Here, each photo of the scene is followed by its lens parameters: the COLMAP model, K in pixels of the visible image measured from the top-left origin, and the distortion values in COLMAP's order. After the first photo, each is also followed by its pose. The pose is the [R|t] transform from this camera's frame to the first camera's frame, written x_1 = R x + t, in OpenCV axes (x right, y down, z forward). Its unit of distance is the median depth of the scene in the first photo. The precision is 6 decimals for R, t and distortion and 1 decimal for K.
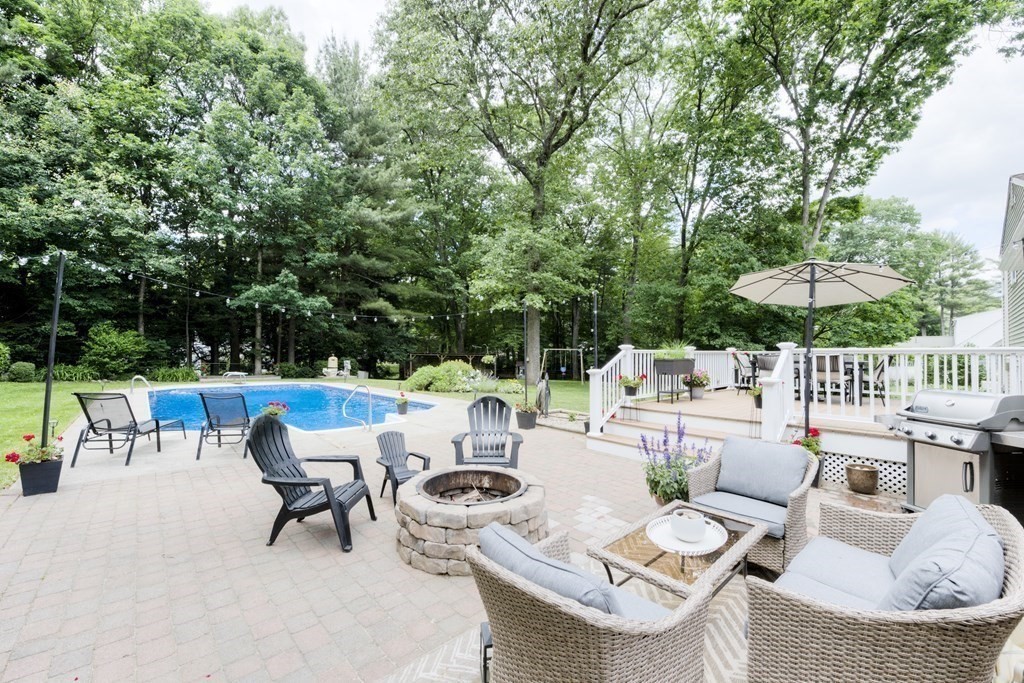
lens RADIAL K [[413.2, 0, 512.0], [0, 413.2, 341.5], [0, 0, 1]] dist [-0.019739, 0.000060]
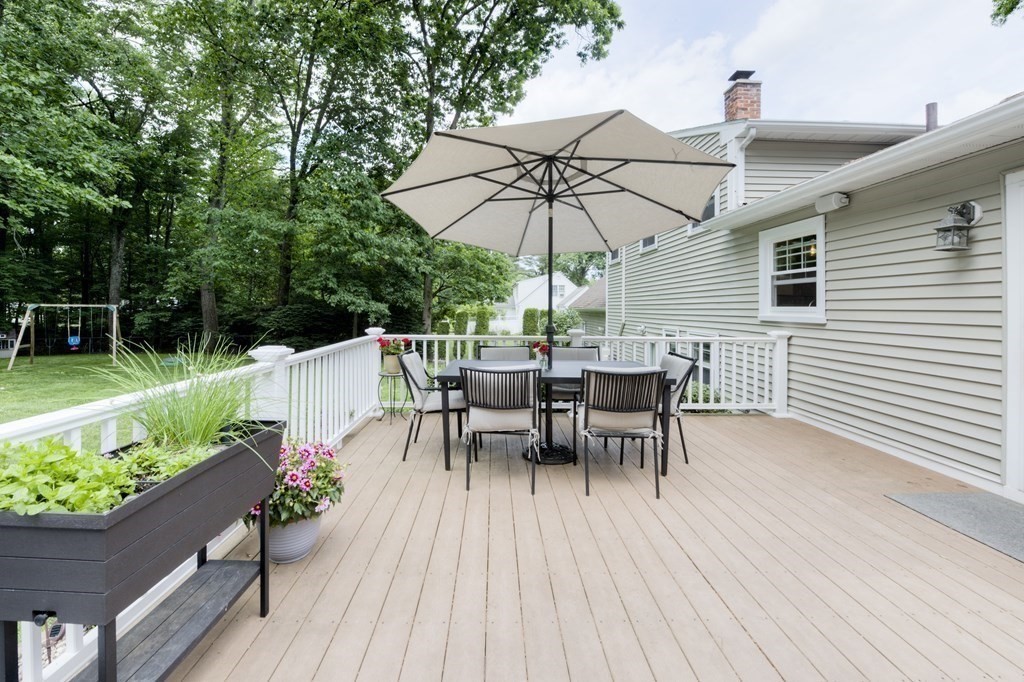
lens RADIAL K [[413.0, 0, 499.5], [0, 413.0, 308.0], [0, 0, 1]] dist [-0.019057, 0.000018]
pose [[0.660048, -0.001124, 0.751222, 0.127265], [-0.027506, 0.999292, 0.025663, -0.010698], [-0.750720, -0.037602, 0.659550, 0.259209]]
